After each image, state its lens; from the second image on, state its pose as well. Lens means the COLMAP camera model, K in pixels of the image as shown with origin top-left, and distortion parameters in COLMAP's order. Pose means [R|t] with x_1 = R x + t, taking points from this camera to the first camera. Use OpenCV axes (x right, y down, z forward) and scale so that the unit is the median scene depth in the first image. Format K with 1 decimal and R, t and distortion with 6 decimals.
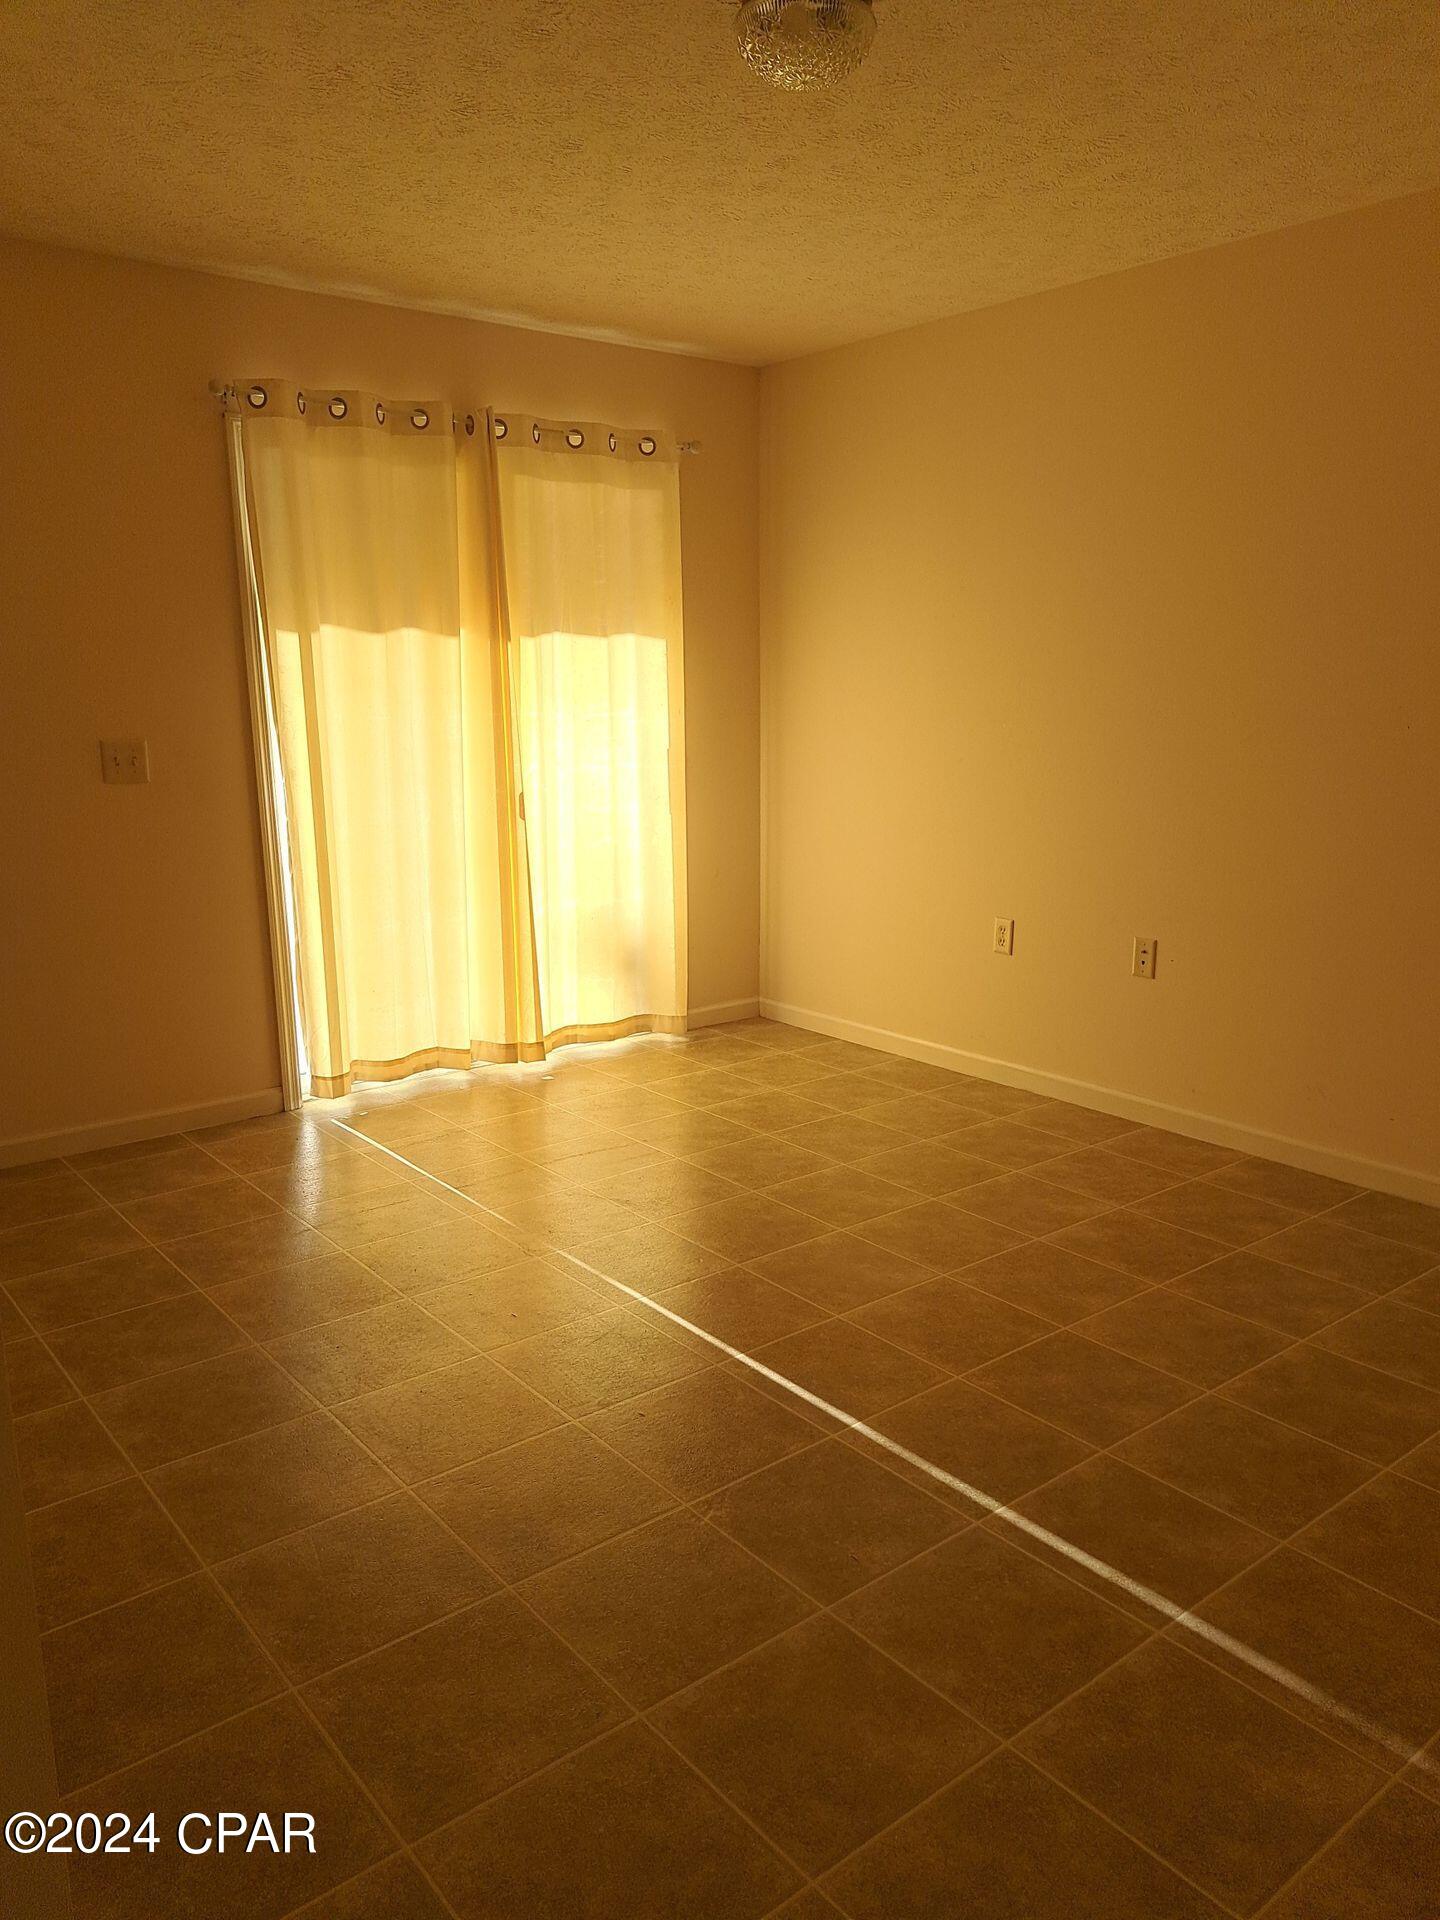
lens RADIAL K [[1392.0, 0, 750.4], [0, 1392.0, 943.6], [0, 0, 1]] dist [0.064143, -0.056791]
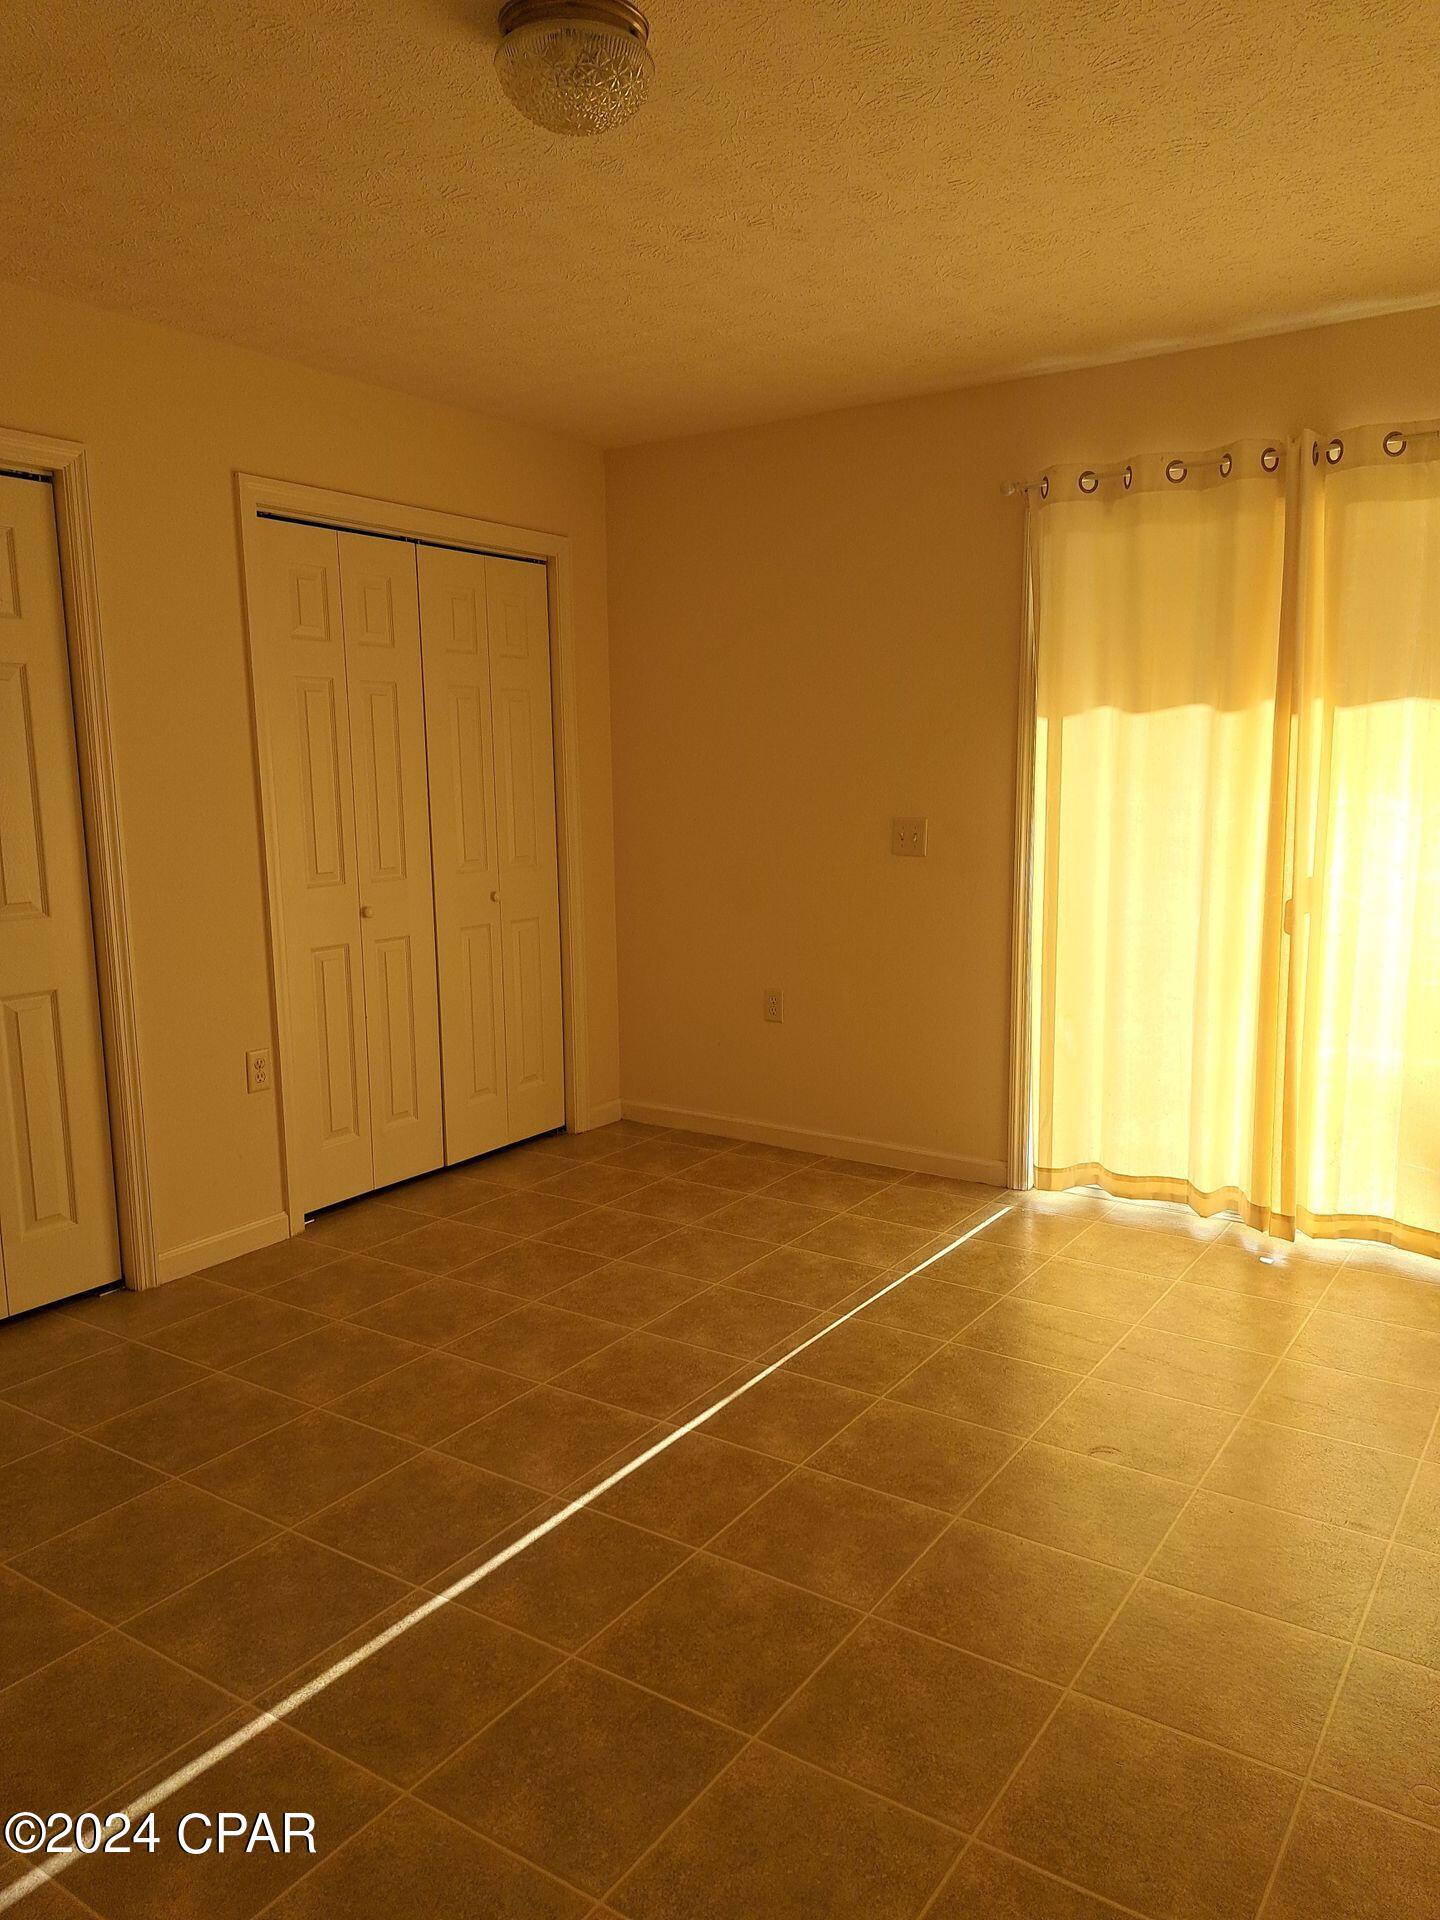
lens RADIAL K [[1392.0, 0, 719.8], [0, 1392.0, 940.8], [0, 0, 1]] dist [0.064143, -0.056791]
pose [[0.283734, 0.127564, -0.950380, 0.518798], [-0.172323, 0.981760, 0.080330, -0.095267], [0.943292, 0.140980, 0.300541, 0.461456]]
